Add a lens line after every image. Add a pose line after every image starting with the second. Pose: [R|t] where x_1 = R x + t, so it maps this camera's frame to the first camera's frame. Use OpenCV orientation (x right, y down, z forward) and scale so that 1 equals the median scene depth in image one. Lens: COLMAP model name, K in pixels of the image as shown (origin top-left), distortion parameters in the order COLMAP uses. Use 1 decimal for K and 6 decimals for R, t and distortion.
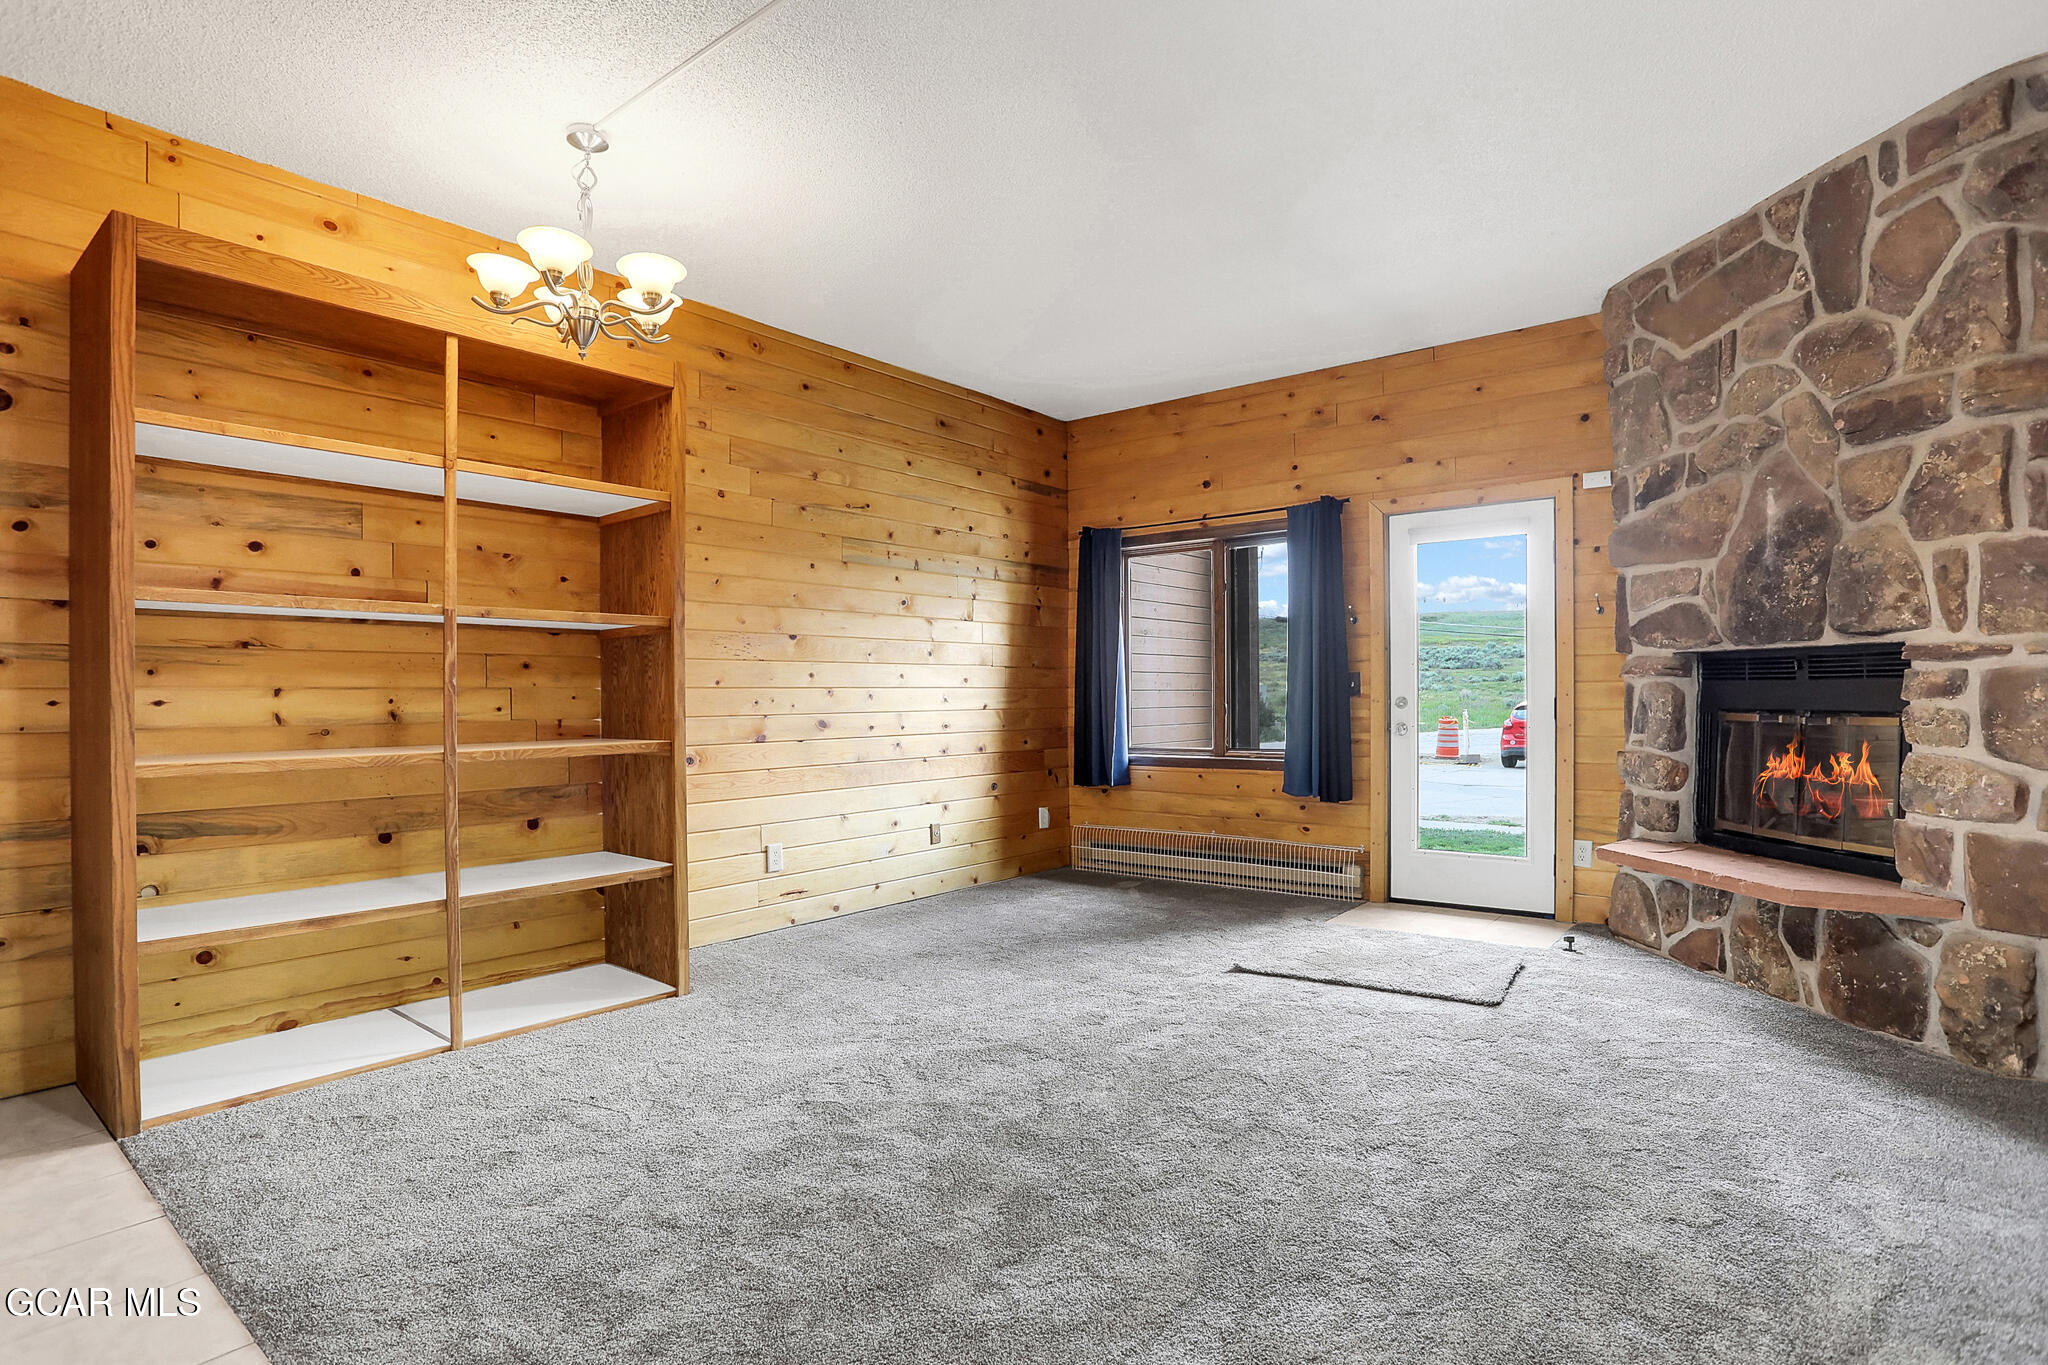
lens RADIAL K [[1032.0, 0, 1010.5], [0, 1032.0, 682.7], [0, 0, 1]] dist [-0.060890, 0.033826]
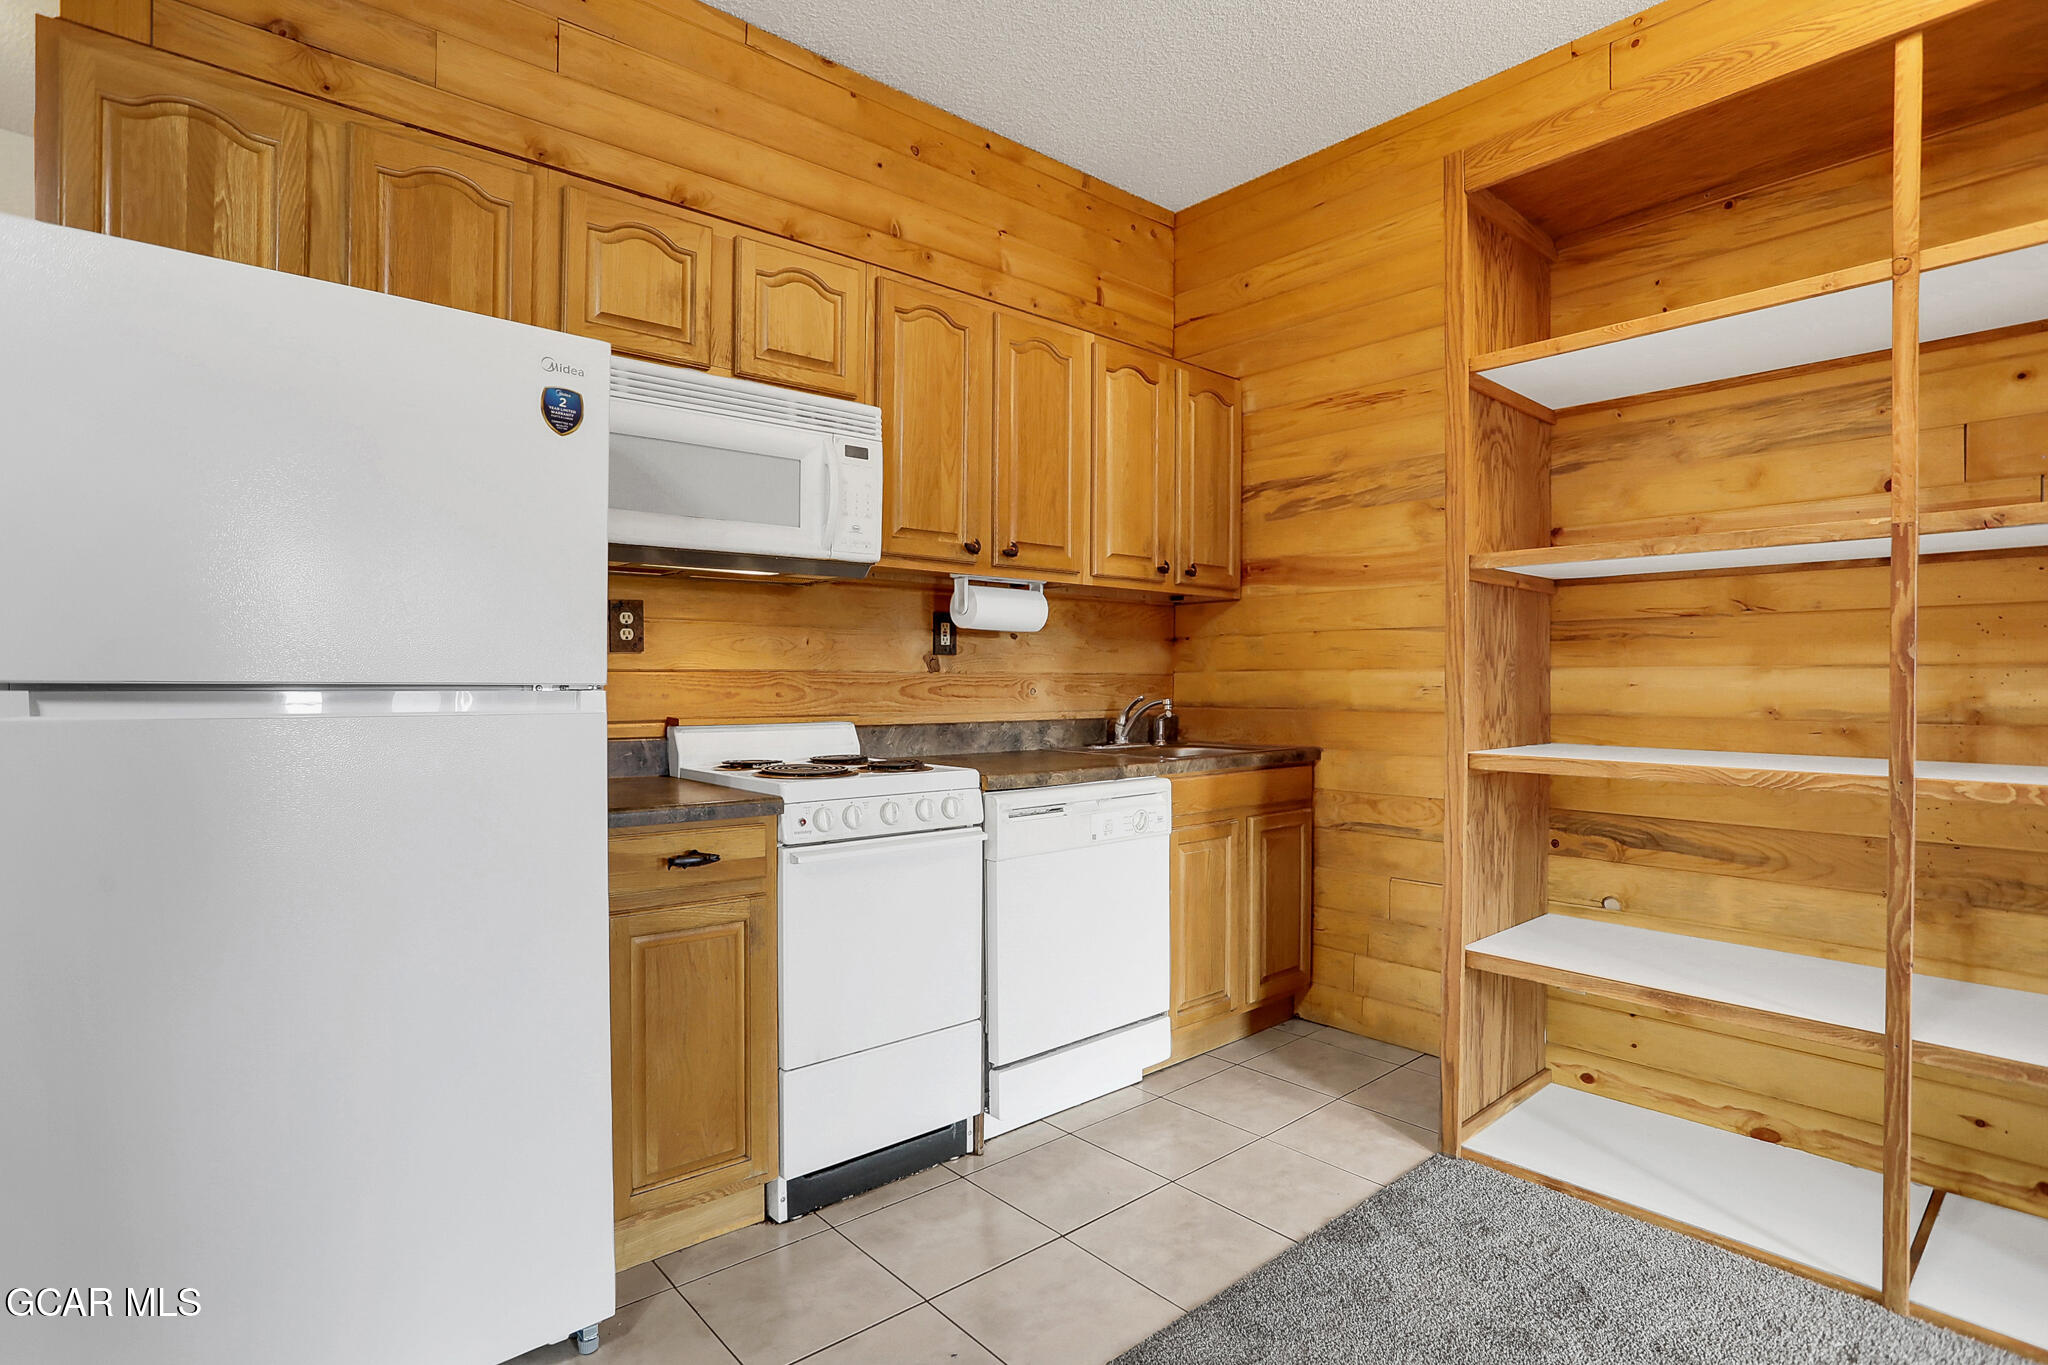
lens RADIAL K [[1019.5, 0, 1019.0], [0, 1019.5, 669.6], [0, 0, 1]] dist [-0.072948, 0.031382]
pose [[-0.174516, -0.005217, -0.984641, 0.064310], [0.010326, 0.999921, -0.007129, 0.007024], [0.984600, -0.011412, -0.174448, 0.578966]]
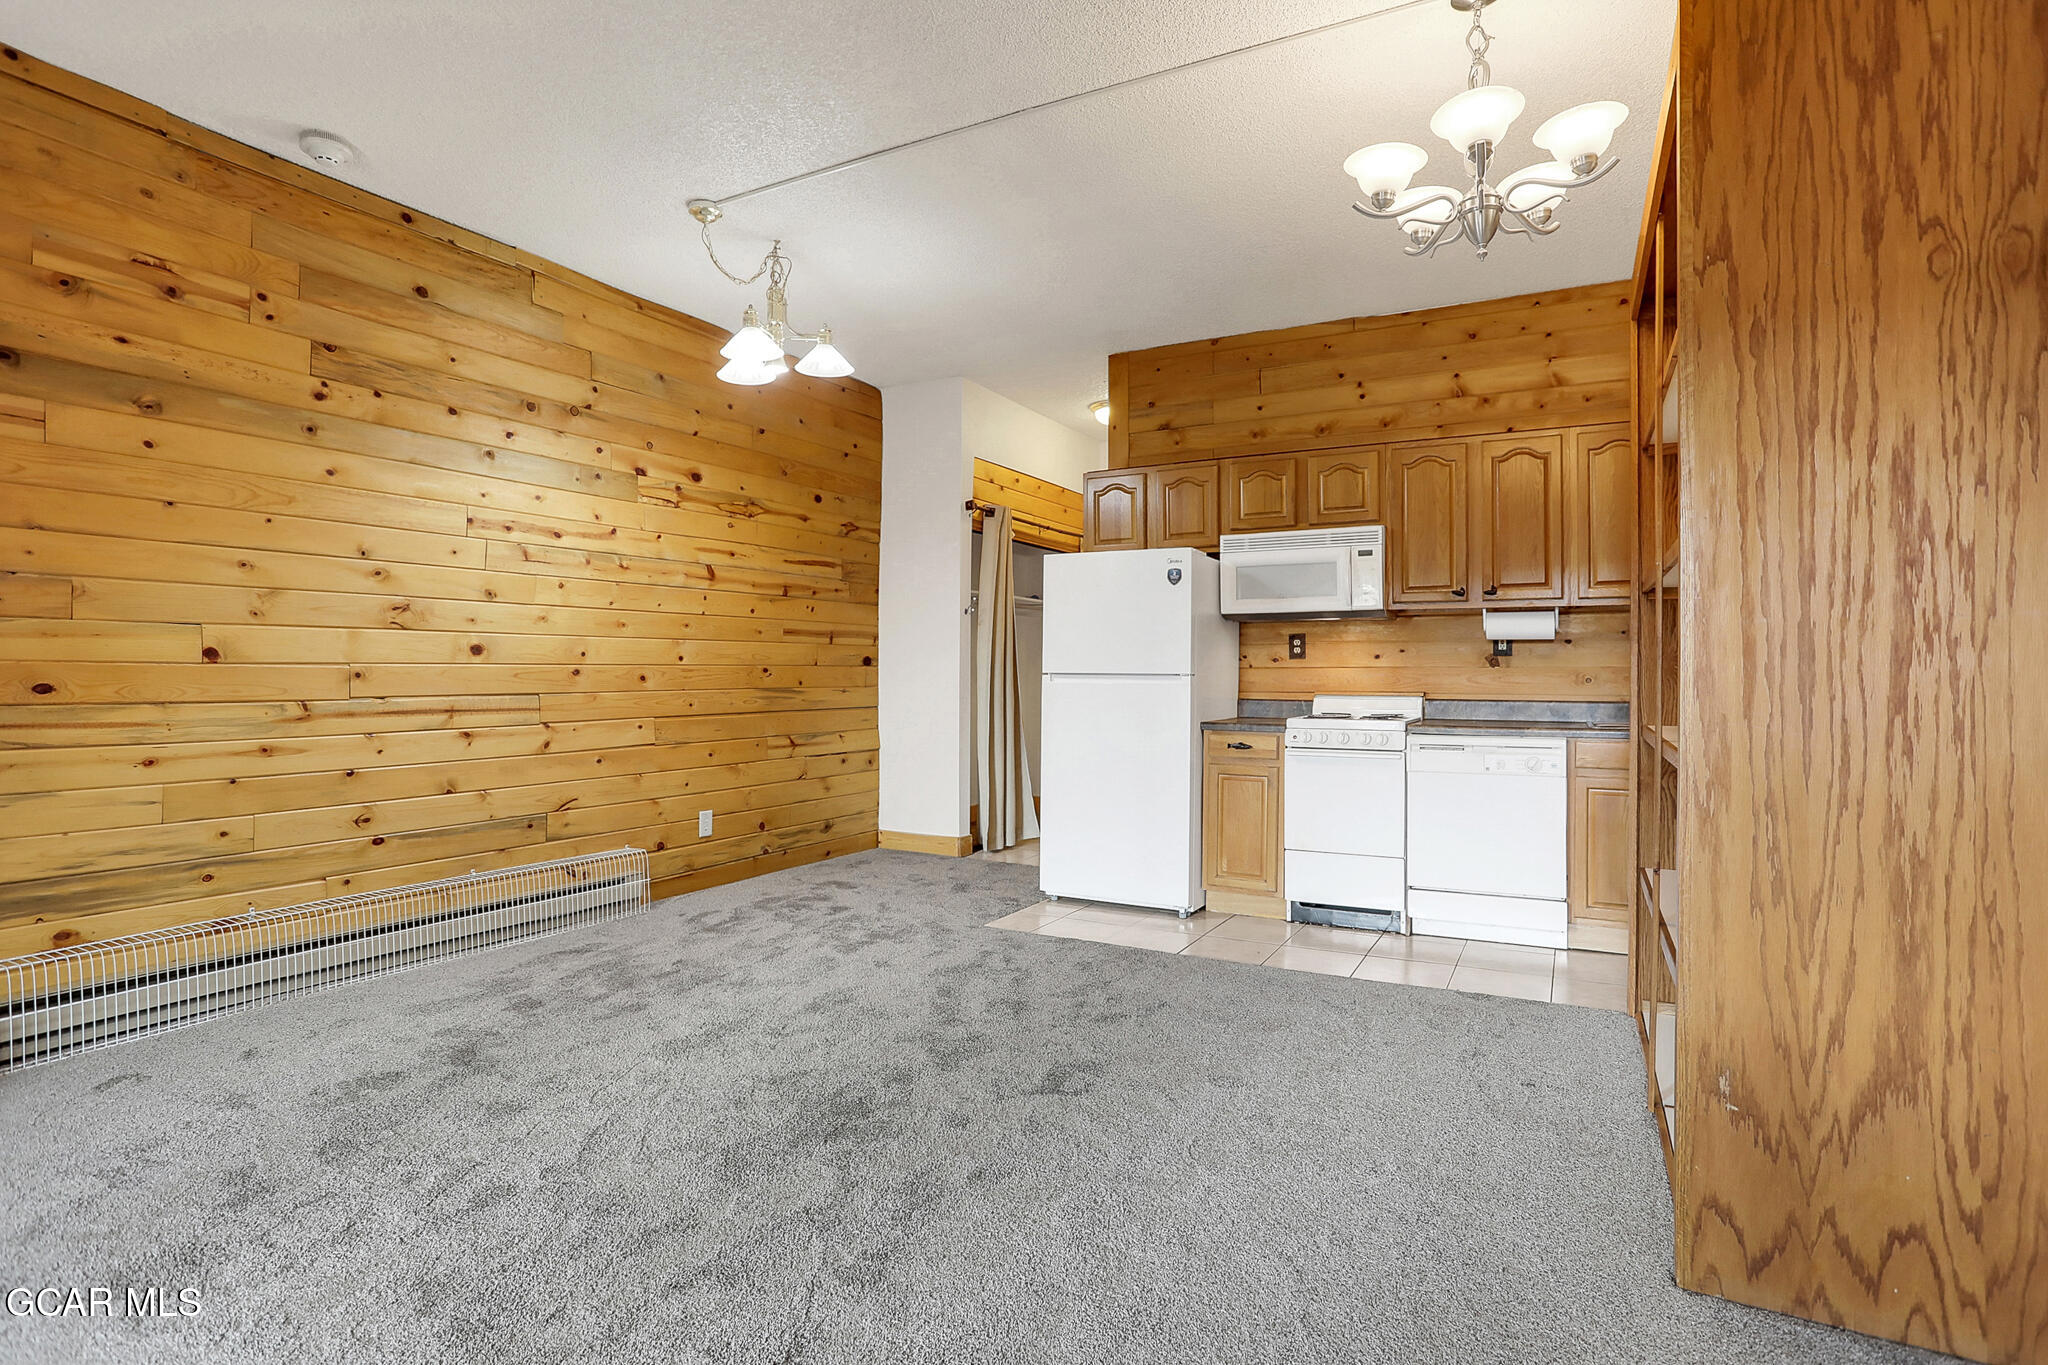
lens RADIAL K [[1019.5, 0, 1019.0], [0, 1019.5, 669.6], [0, 0, 1]] dist [-0.072948, 0.031382]
pose [[-0.983301, 0.004168, -0.181937, 0.085948], [0.006238, 0.999922, -0.010806, 0.015857], [0.181878, -0.011761, -0.983251, 1.563180]]
